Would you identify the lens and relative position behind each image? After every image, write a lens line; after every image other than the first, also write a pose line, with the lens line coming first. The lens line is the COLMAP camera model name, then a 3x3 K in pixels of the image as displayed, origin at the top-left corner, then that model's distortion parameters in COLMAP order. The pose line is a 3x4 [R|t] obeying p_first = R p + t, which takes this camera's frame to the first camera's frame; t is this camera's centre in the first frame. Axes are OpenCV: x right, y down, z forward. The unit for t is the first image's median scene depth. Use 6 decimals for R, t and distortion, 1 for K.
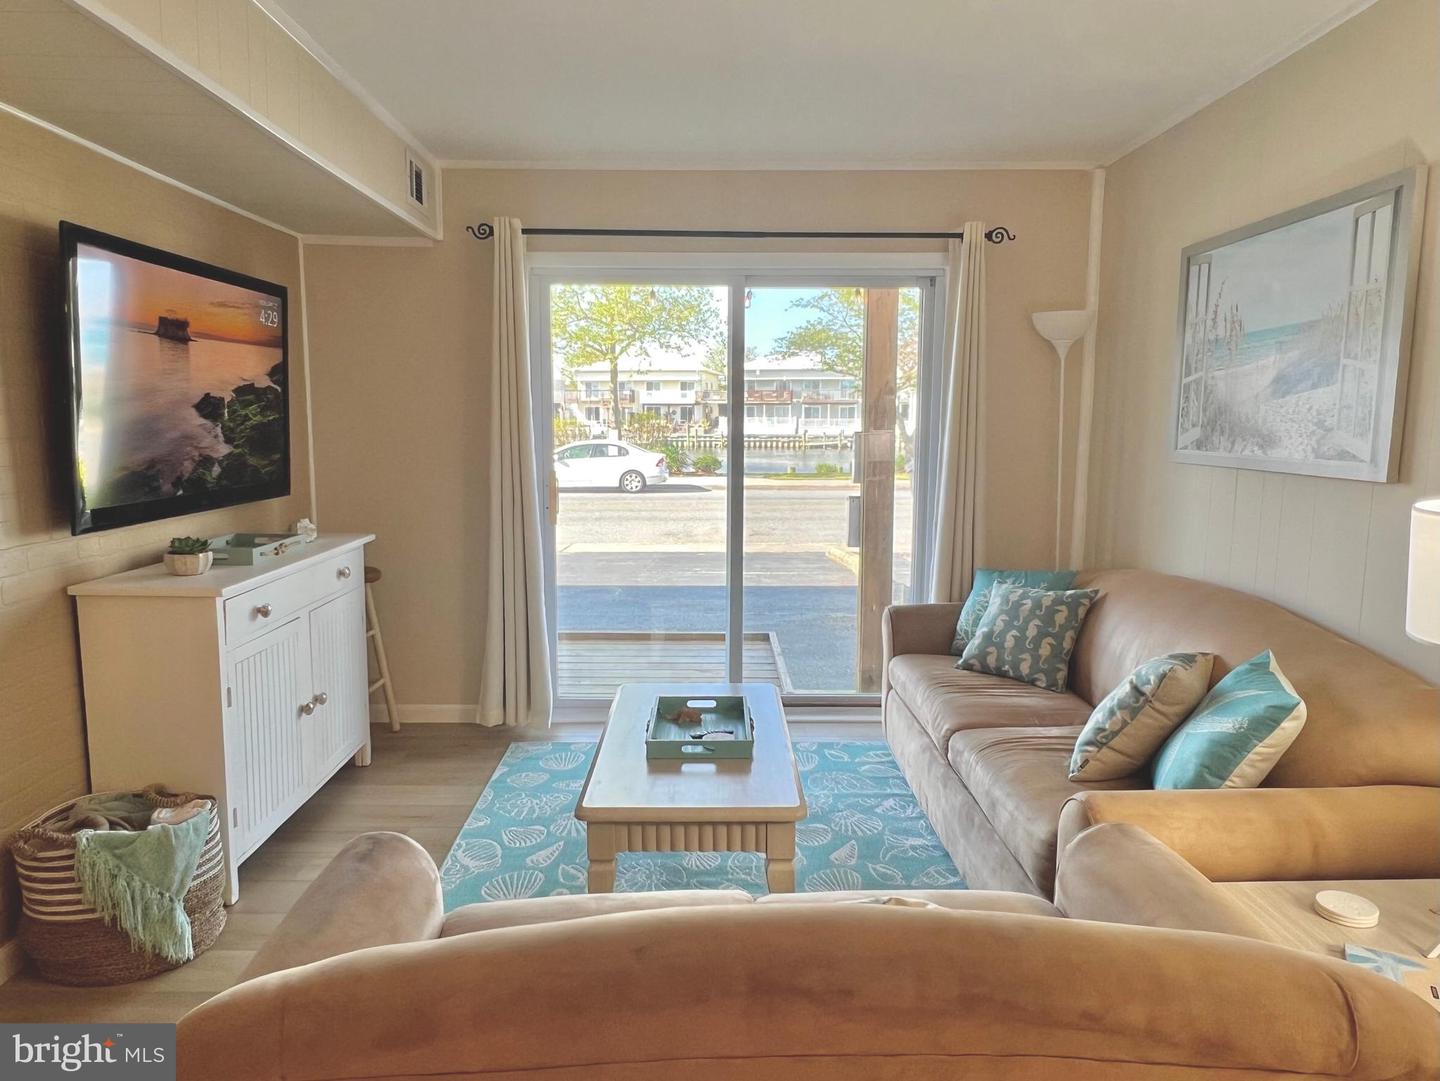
lens RADIAL K [[984.9, 0, 718.9], [0, 984.9, 542.9], [0, 0, 1]] dist [-0.009118, 0.005801]
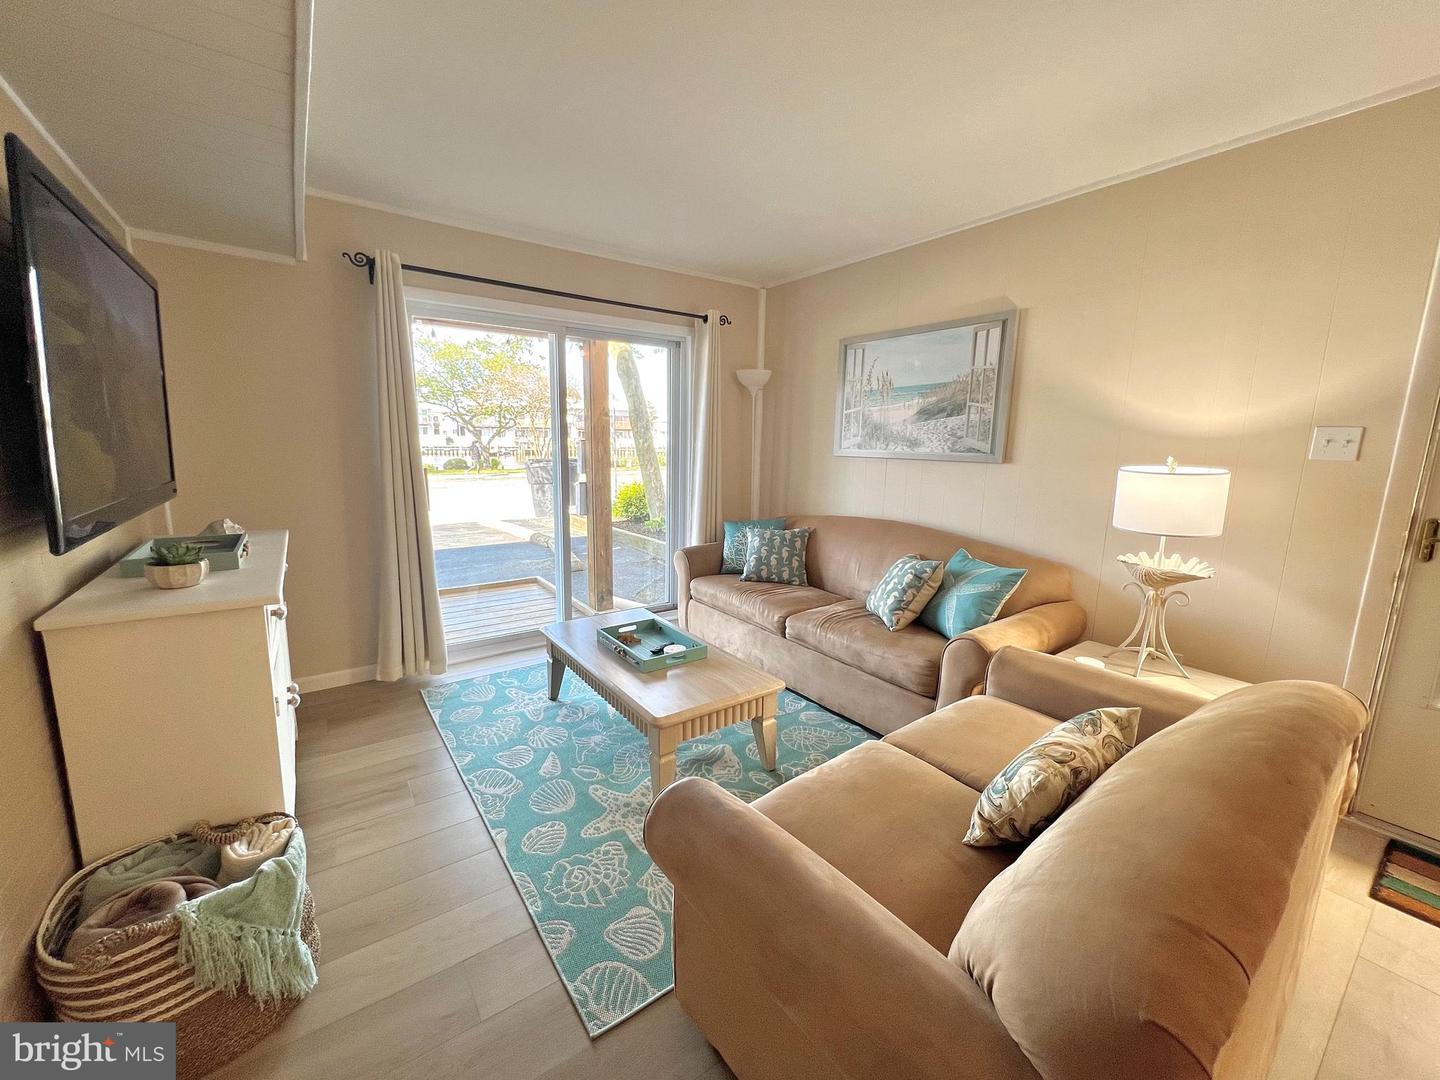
lens RADIAL K [[577.7, 0, 720.9], [0, 577.7, 533.4], [0, 0, 1]] dist [-0.001402, 0.000156]
pose [[0.814851, -0.084313, 0.573506, -0.374742], [0.060729, 0.996338, 0.060188, -0.015747], [-0.576480, -0.014216, 0.816988, 0.241987]]
